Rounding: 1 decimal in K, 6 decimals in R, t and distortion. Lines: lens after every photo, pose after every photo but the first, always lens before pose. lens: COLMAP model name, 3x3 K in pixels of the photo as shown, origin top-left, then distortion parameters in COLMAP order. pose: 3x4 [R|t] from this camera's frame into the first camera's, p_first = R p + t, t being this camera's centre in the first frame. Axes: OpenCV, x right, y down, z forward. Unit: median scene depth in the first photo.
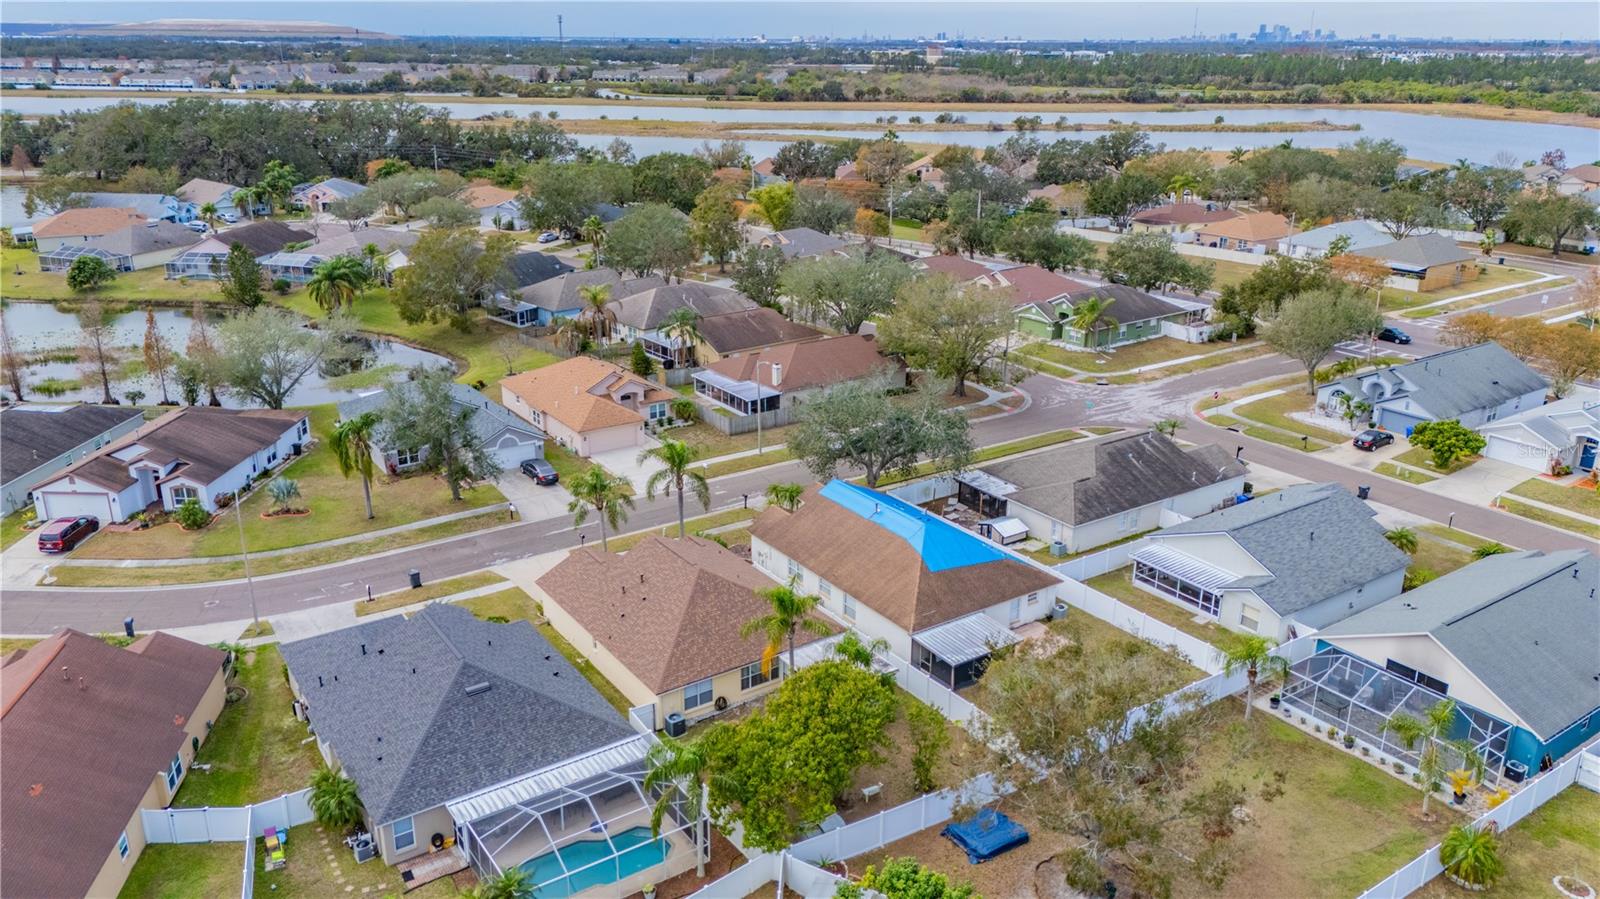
lens RADIAL K [[1167.3, 0, 800.0], [0, 1167.3, 449.5], [0, 0, 1]] dist [0.097716, -0.116558]
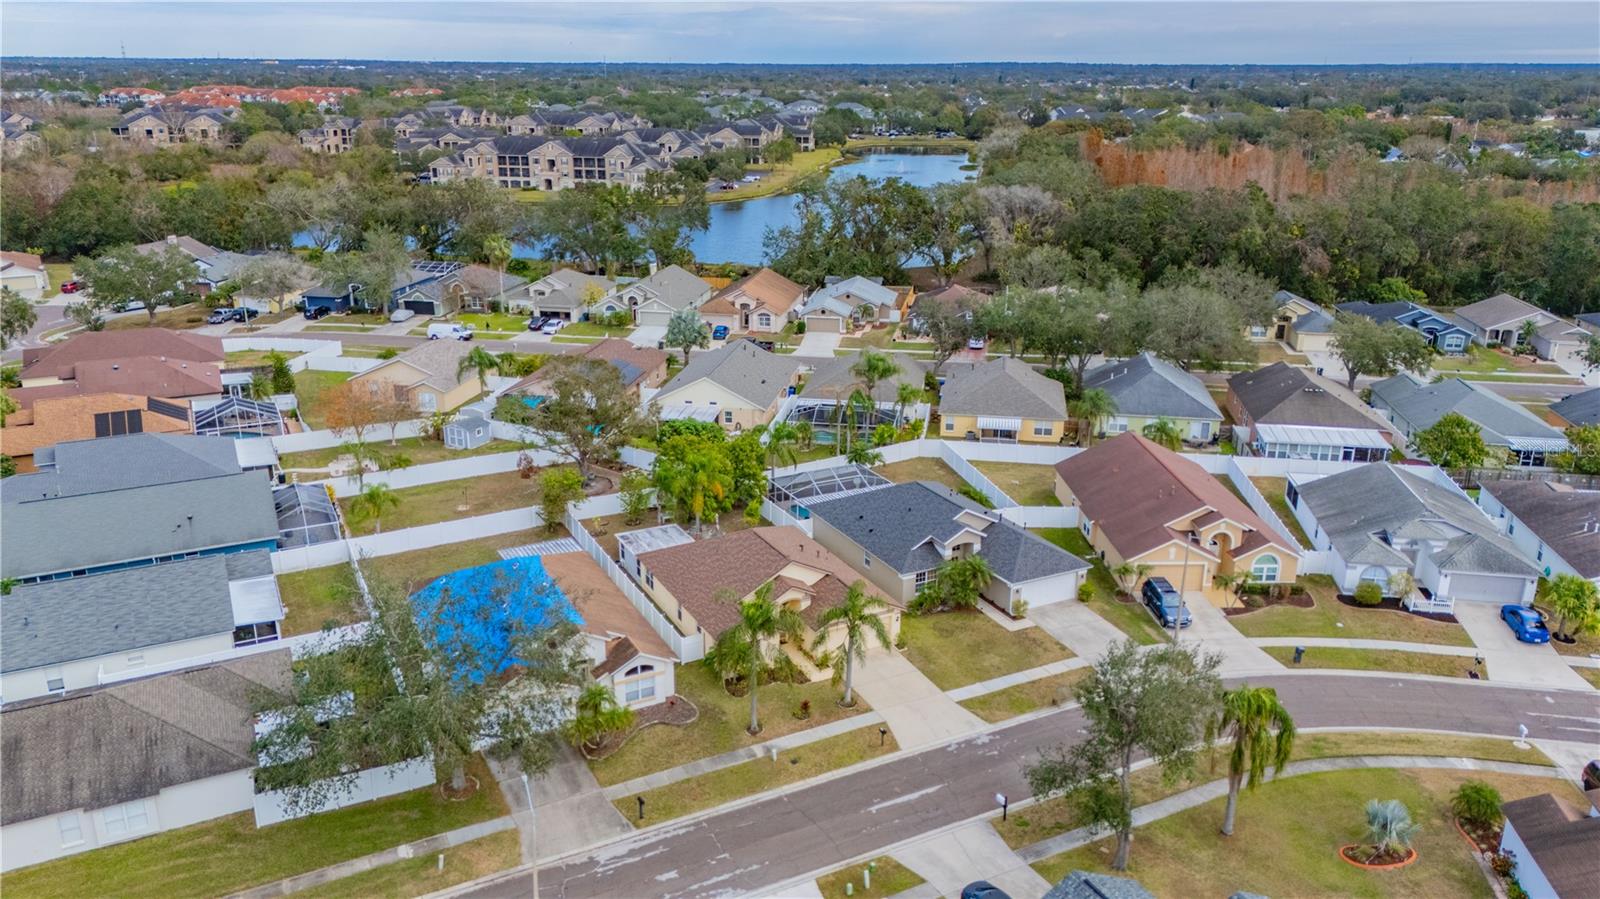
lens RADIAL K [[1167.3, 0, 800.0], [0, 1167.3, 449.5], [0, 0, 1]] dist [0.097716, -0.116558]
pose [[-0.991609, -0.050442, 0.119027, -0.214932], [0.032570, 0.793547, 0.607637, -0.531644], [-0.125104, 0.606415, -0.785245, 1.493334]]
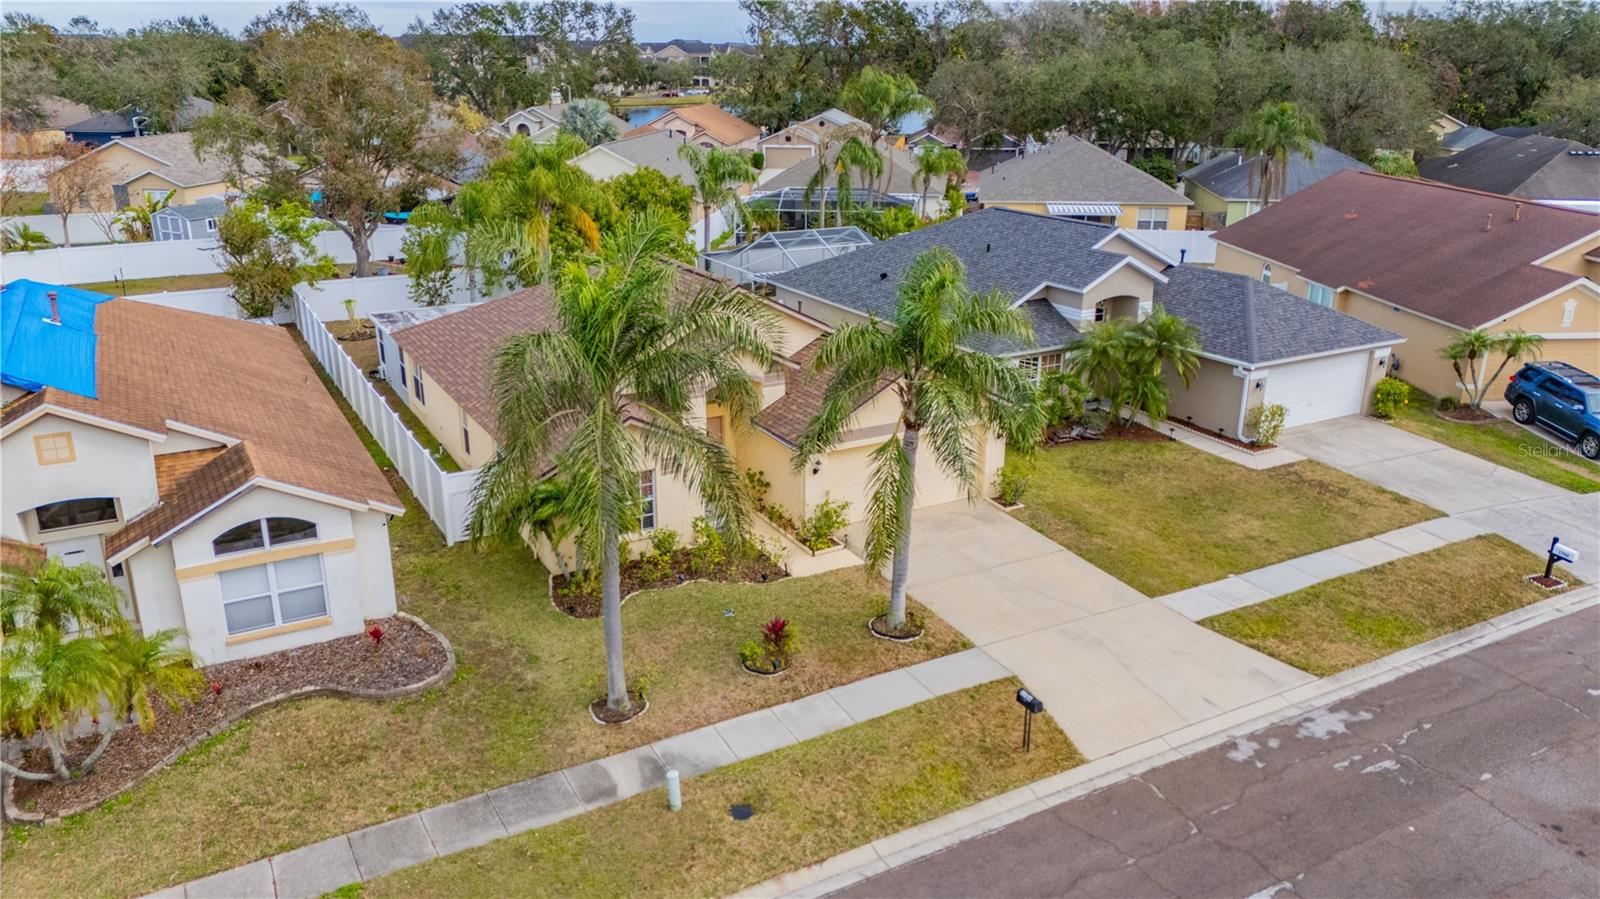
lens RADIAL K [[1167.3, 0, 800.0], [0, 1167.3, 449.5], [0, 0, 1]] dist [0.097716, -0.116558]
pose [[-0.995632, -0.039580, 0.084555, -0.159307], [0.020866, 0.788434, 0.614766, -0.110605], [-0.090998, 0.613845, -0.784164, 1.159341]]
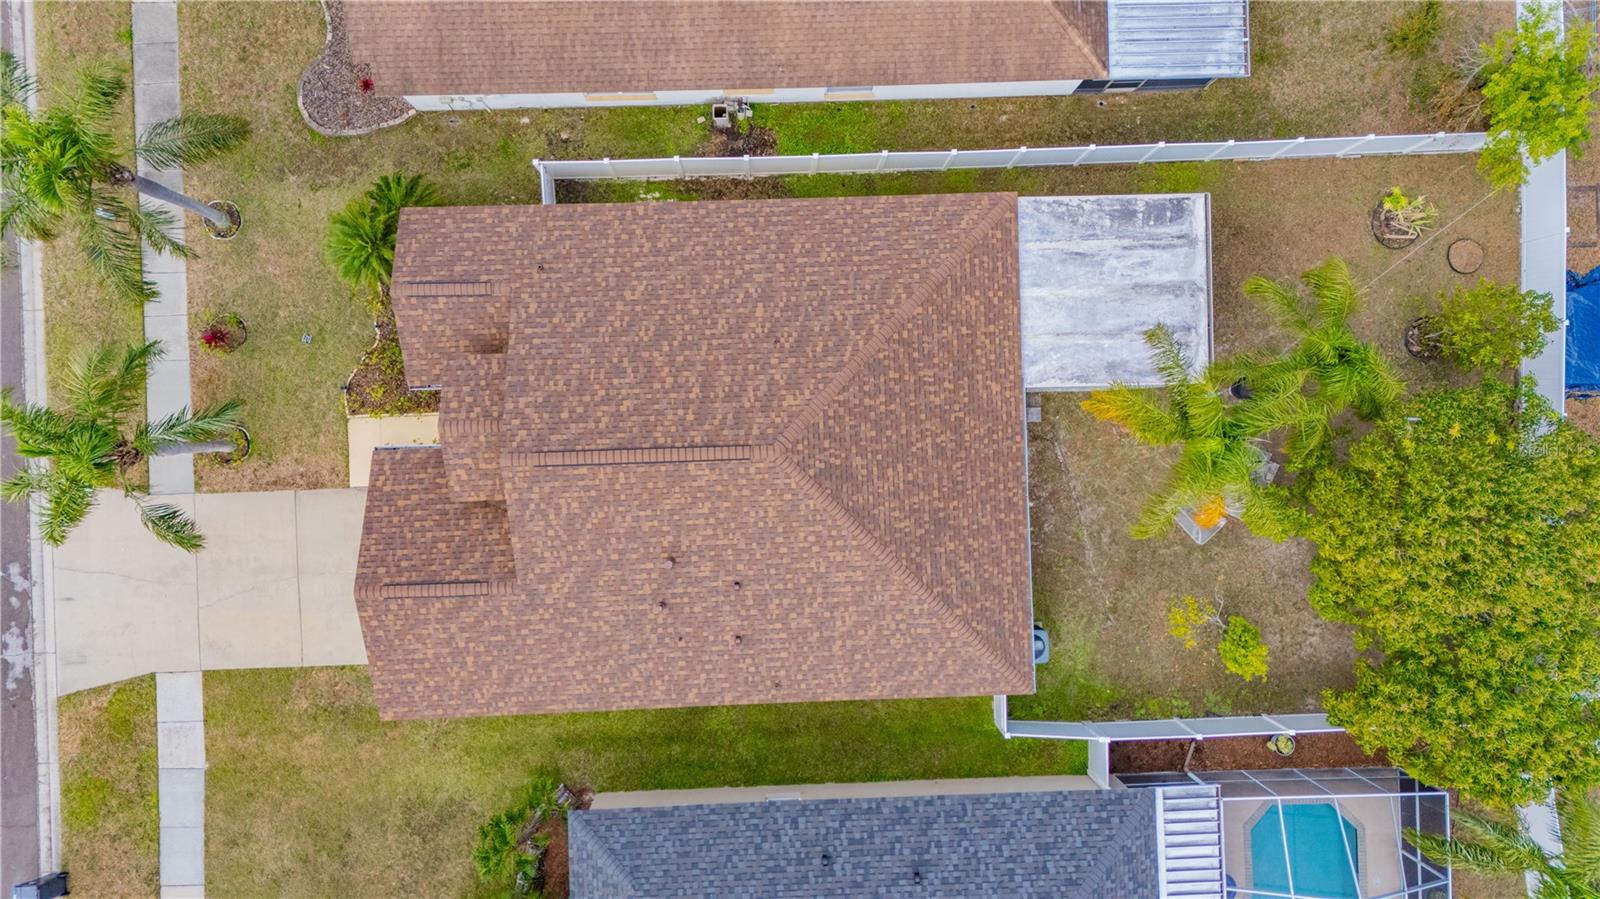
lens RADIAL K [[1167.3, 0, 800.0], [0, 1167.3, 449.5], [0, 0, 1]] dist [0.097716, -0.116558]
pose [[0.541678, -0.840578, 0.003604, -0.066646], [0.254830, 0.168298, 0.952228, -0.211074], [-0.801028, -0.514882, 0.305368, 0.707724]]
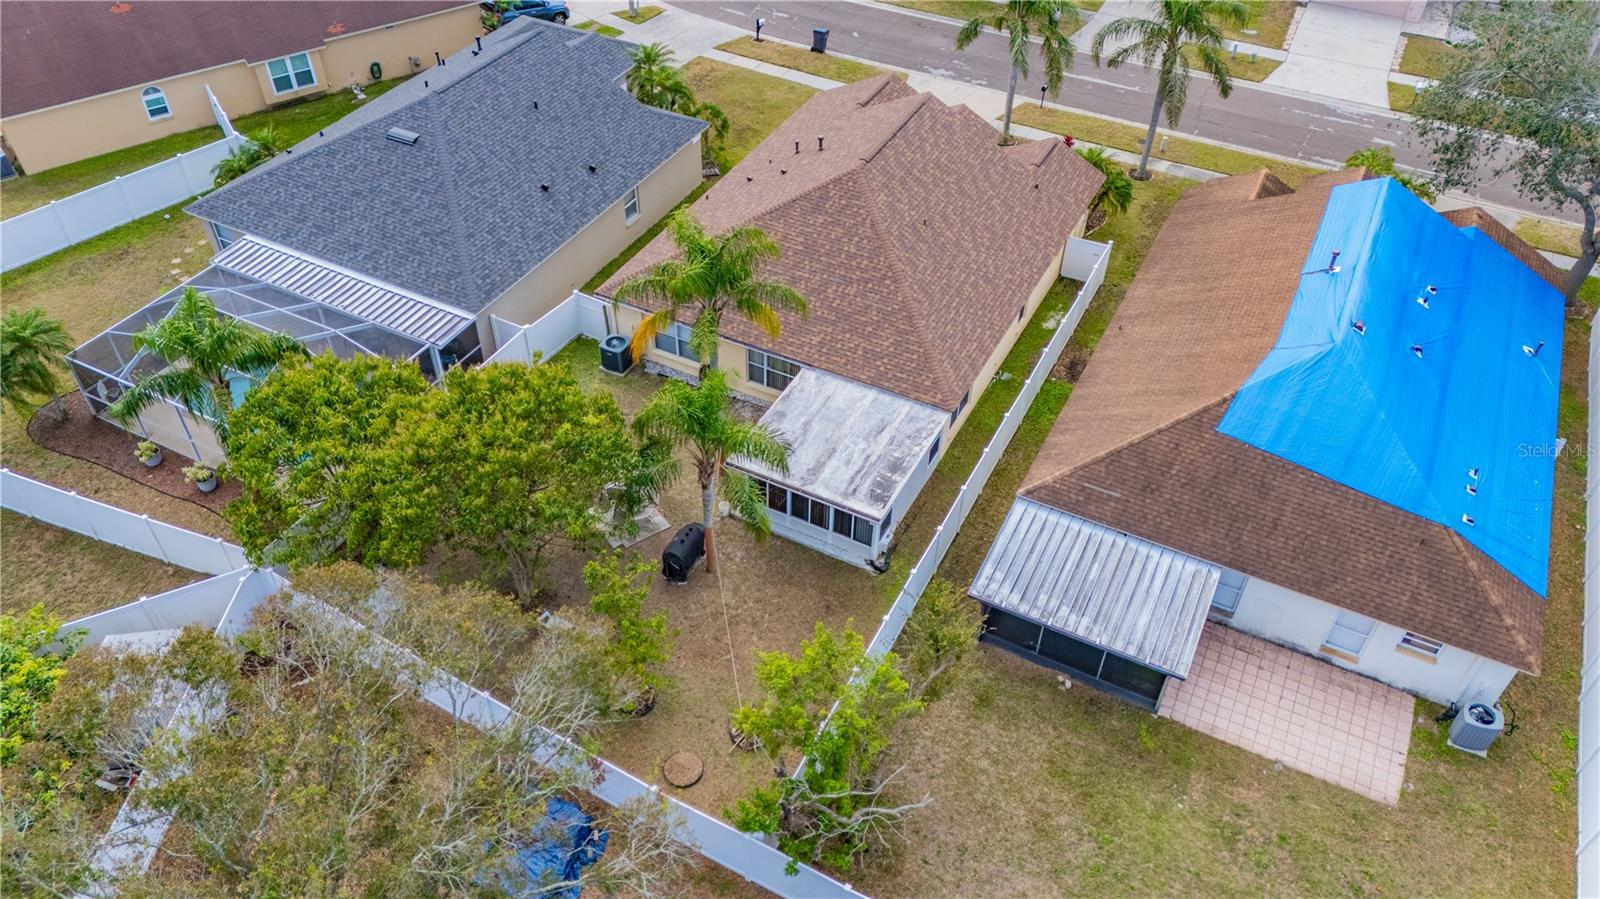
lens RADIAL K [[1167.3, 0, 800.0], [0, 1167.3, 449.5], [0, 0, 1]] dist [0.097716, -0.116558]
pose [[0.471070, 0.597619, -0.648803, 0.276151], [-0.303473, 0.800424, 0.516939, -0.057292], [0.828250, -0.046620, 0.558417, 0.533616]]
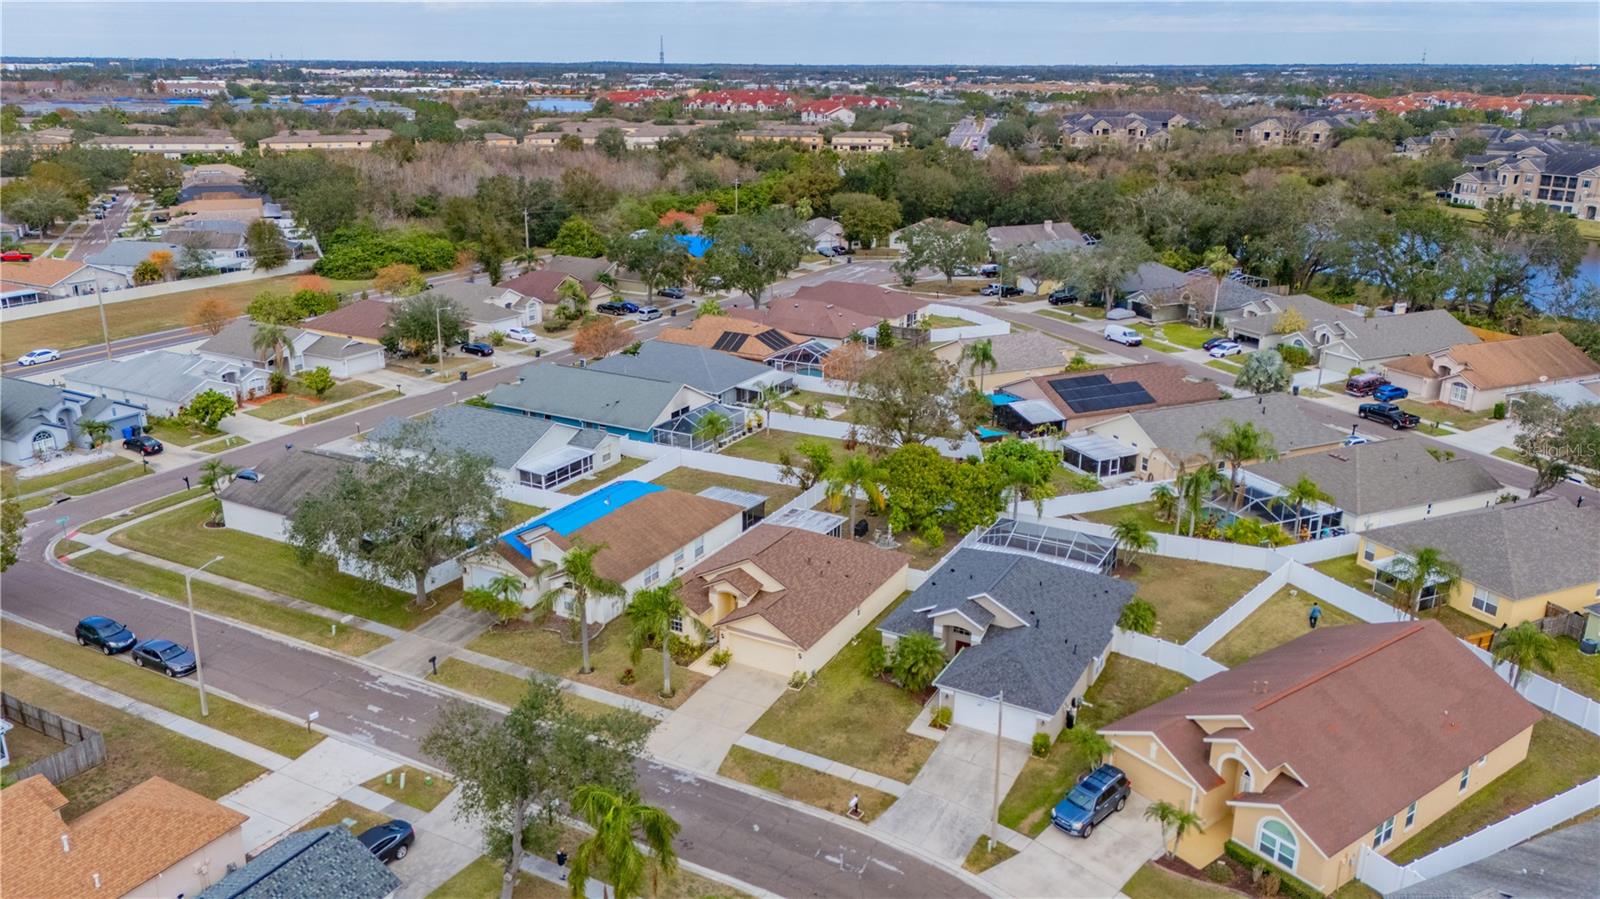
lens RADIAL K [[1167.3, 0, 800.0], [0, 1167.3, 449.5], [0, 0, 1]] dist [0.097716, -0.116558]
pose [[-0.447951, -0.286947, 0.846759, -0.844355], [0.289275, 0.849636, 0.440953, -0.381729], [-0.845967, 0.442472, -0.297589, 1.053291]]
